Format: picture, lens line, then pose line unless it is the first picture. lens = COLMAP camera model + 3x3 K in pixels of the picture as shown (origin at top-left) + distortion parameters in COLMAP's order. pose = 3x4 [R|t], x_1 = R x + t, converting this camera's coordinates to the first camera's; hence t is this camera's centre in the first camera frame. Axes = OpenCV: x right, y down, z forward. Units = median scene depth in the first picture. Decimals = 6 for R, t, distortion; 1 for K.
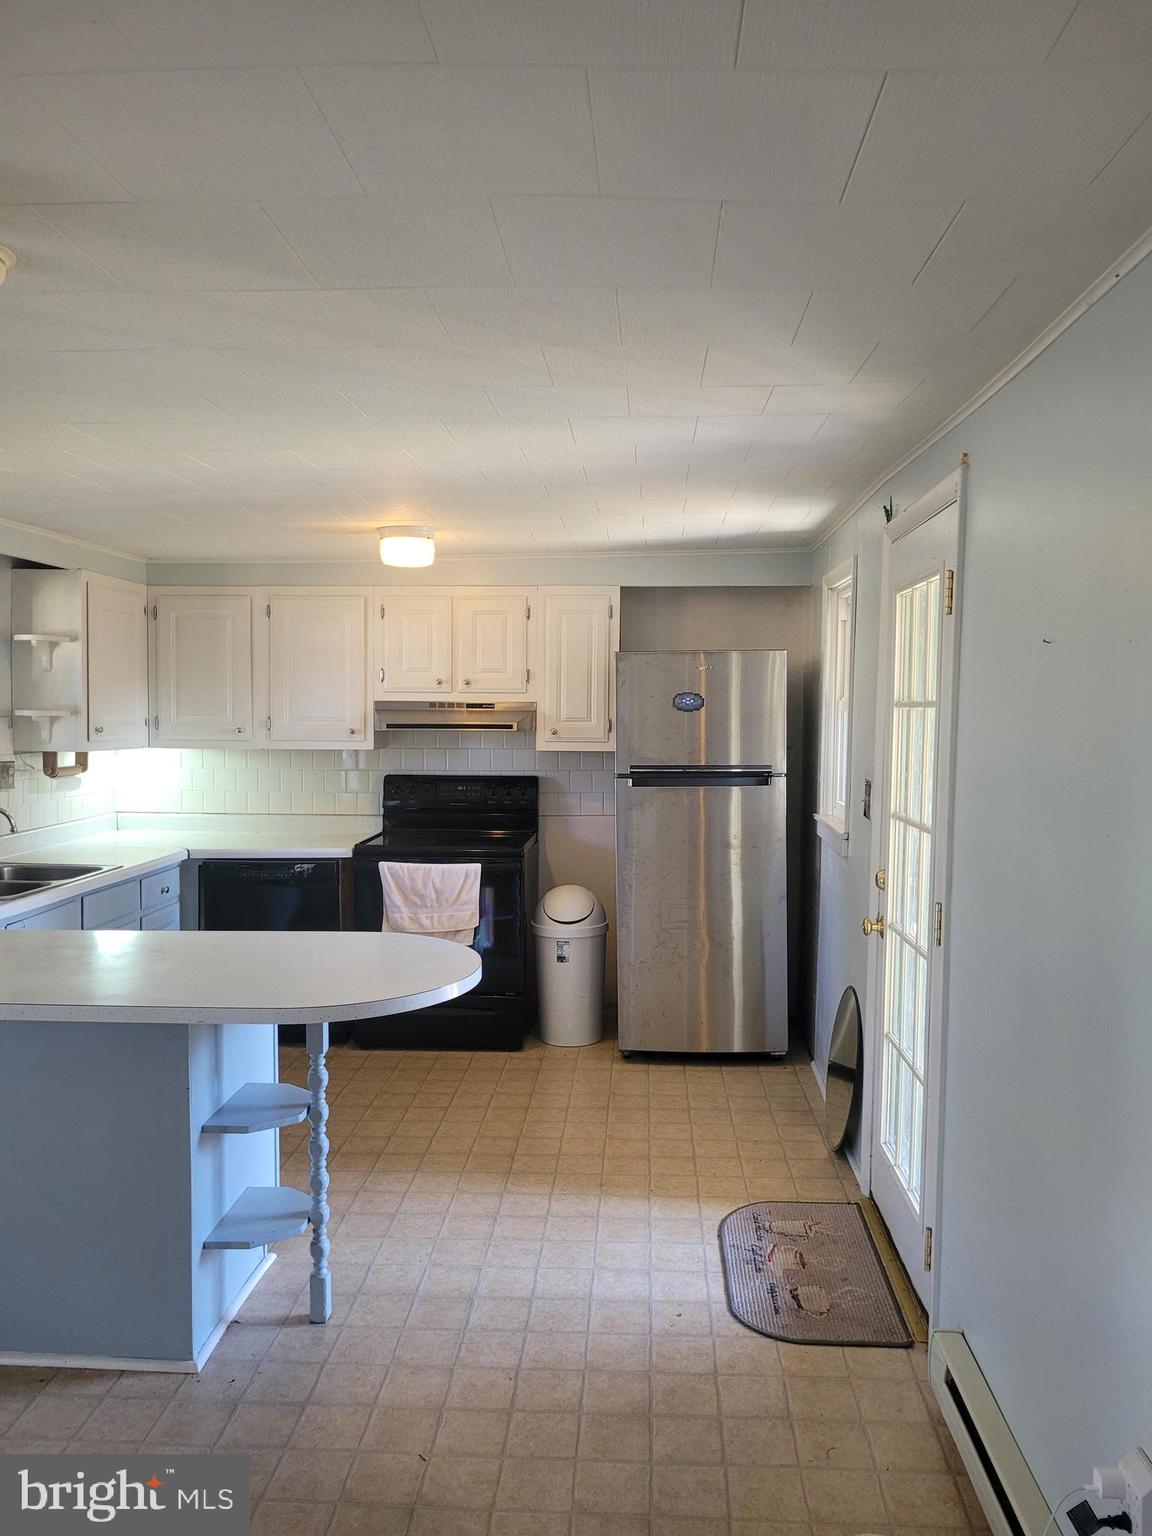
lens RADIAL K [[1165.0, 0, 580.7], [0, 1165.0, 766.1], [0, 0, 1]] dist [0.052256, -0.045366]
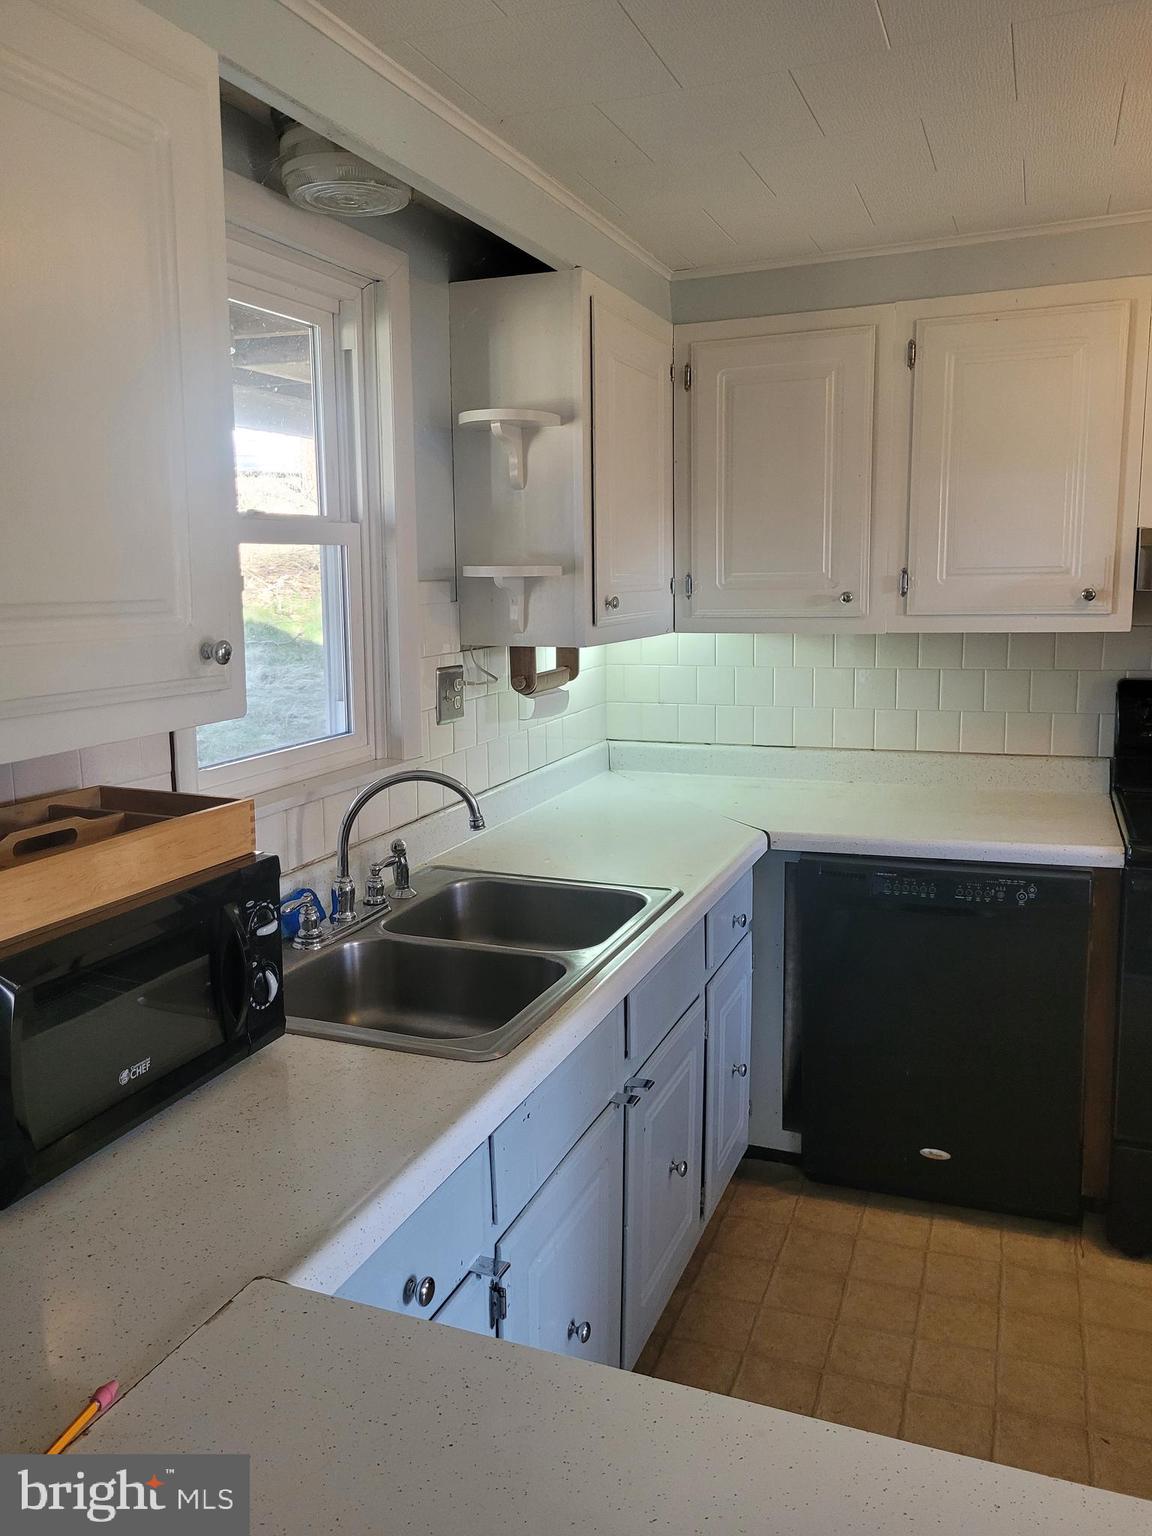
lens RADIAL K [[1165.0, 0, 586.1], [0, 1165.0, 756.7], [0, 0, 1]] dist [0.052256, -0.045366]
pose [[0.954411, 0.023188, -0.297593, -0.269234], [0.009833, 0.993995, 0.108987, -0.019667], [0.298333, -0.106945, 0.948452, 0.510925]]
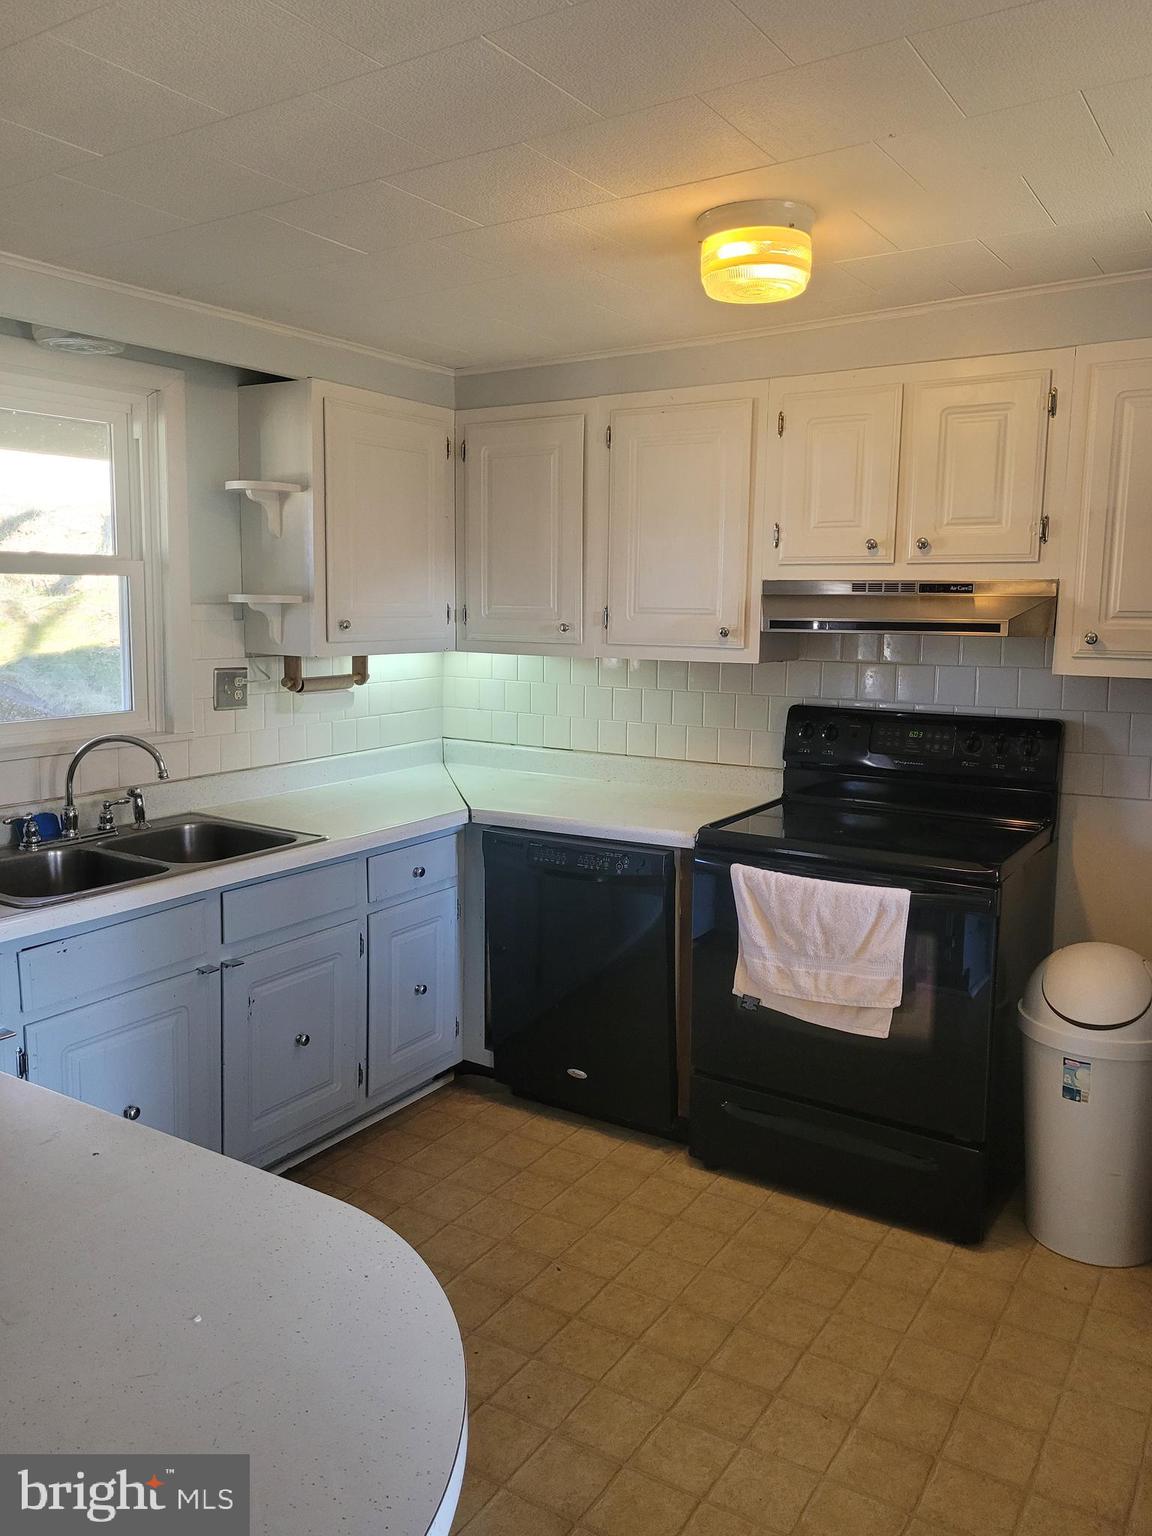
lens RADIAL K [[1165.0, 0, 581.8], [0, 1165.0, 750.6], [0, 0, 1]] dist [0.052256, -0.045366]
pose [[0.875381, 0.065426, -0.478986, 0.032989], [-0.028410, 0.996050, 0.084132, -0.019116], [0.482598, -0.060040, 0.873781, 0.477628]]
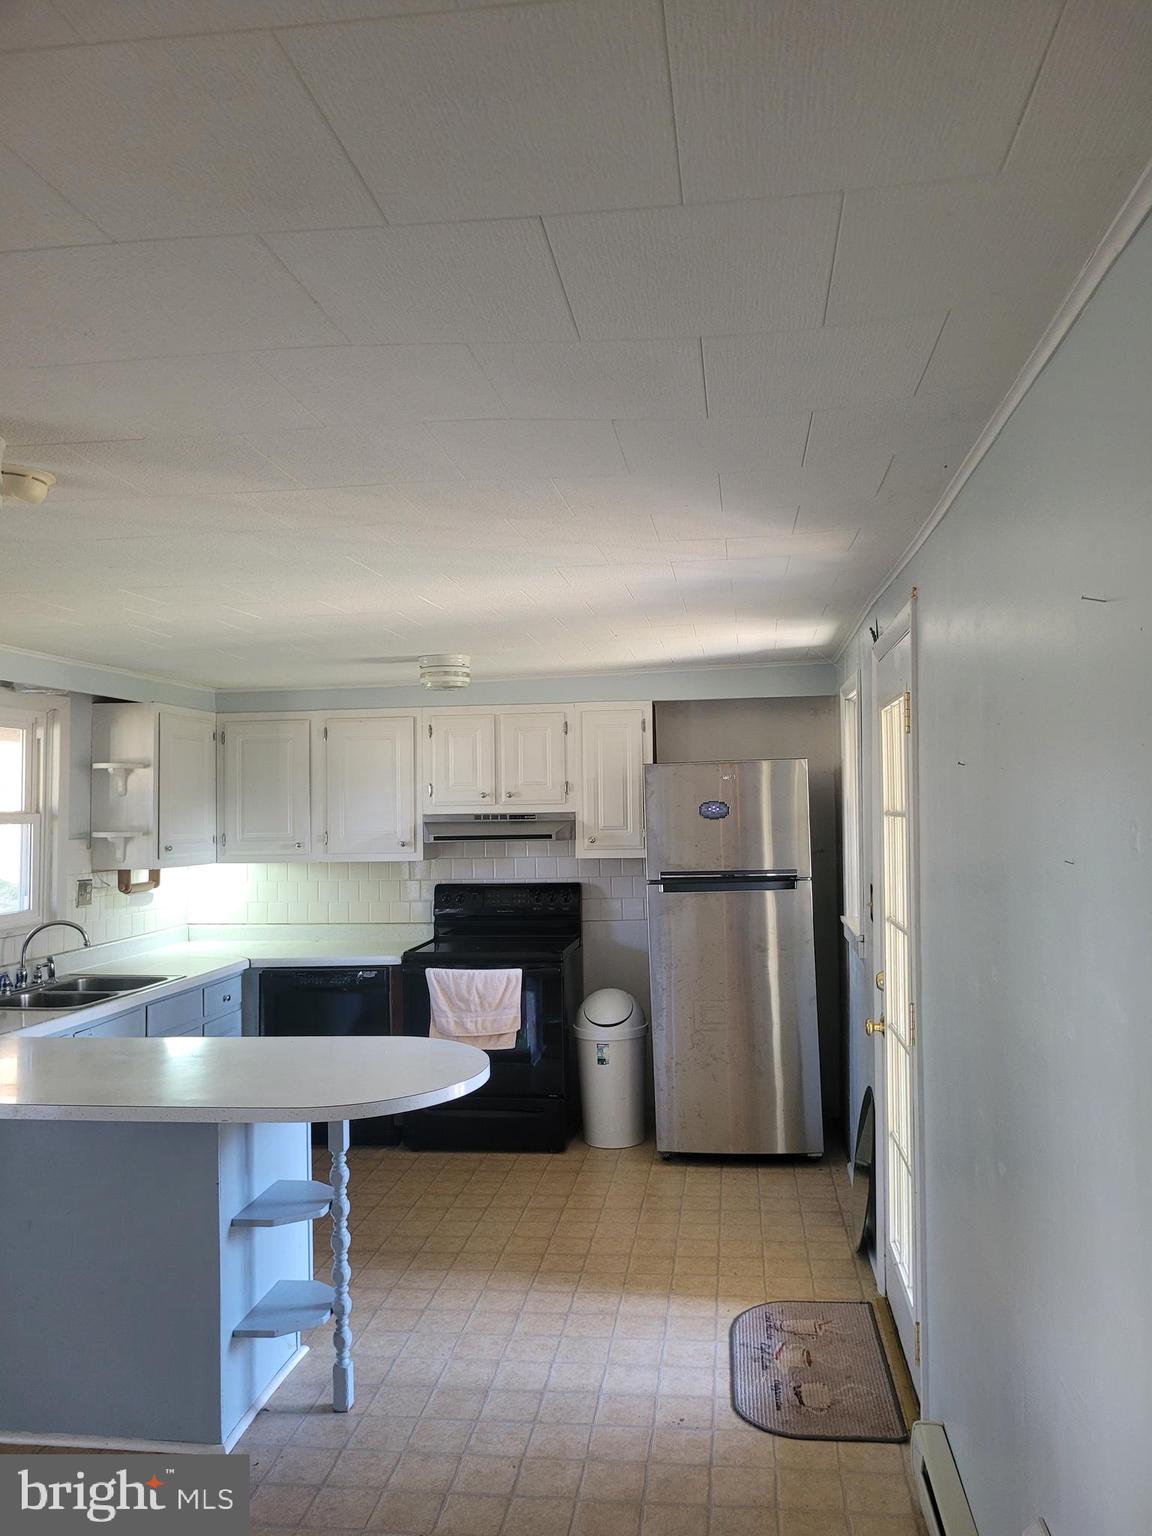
lens RADIAL K [[1165.0, 0, 585.4], [0, 1165.0, 771.9], [0, 0, 1]] dist [0.052256, -0.045366]
pose [[0.997240, -0.024612, -0.070048, 0.049004], [0.018900, 0.996530, -0.081066, -0.006404], [0.071800, 0.079518, 0.994244, -0.049367]]
